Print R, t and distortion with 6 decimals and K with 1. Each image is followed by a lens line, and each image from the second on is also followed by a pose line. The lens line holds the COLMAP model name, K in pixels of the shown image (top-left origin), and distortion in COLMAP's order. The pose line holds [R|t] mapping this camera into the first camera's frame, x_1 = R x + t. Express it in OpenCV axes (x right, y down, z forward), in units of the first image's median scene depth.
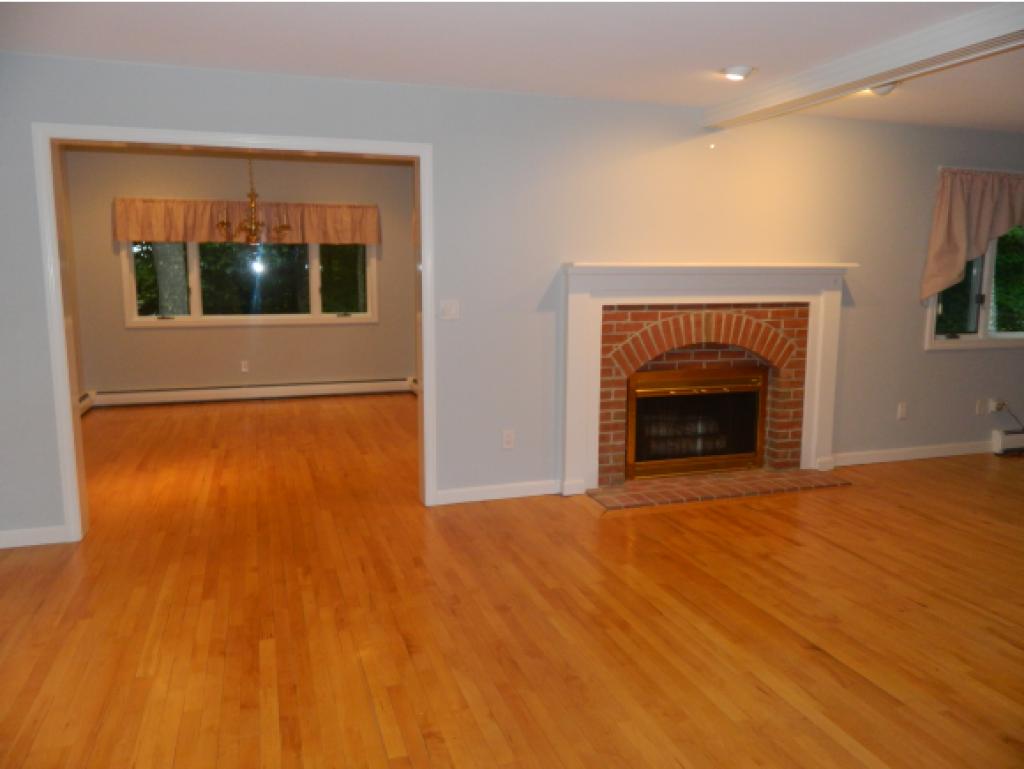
lens RADIAL K [[768.4, 0, 513.6], [0, 768.4, 385.6], [0, 0, 1]] dist [0.009592, 0.007615]
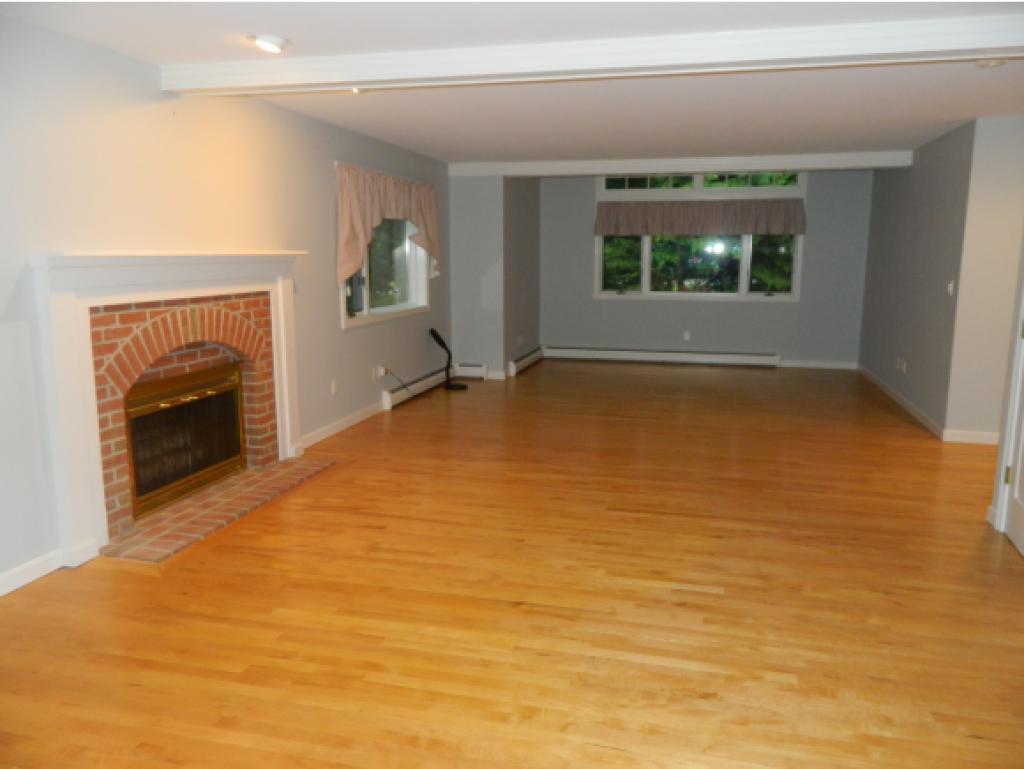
lens RADIAL K [[768.4, 0, 511.5], [0, 768.4, 379.2], [0, 0, 1]] dist [0.009592, 0.007615]
pose [[0.550099, -0.142229, 0.822898, -0.286054], [0.129252, 0.988016, 0.084364, -0.043197], [-0.825036, 0.059953, 0.561891, 0.222913]]
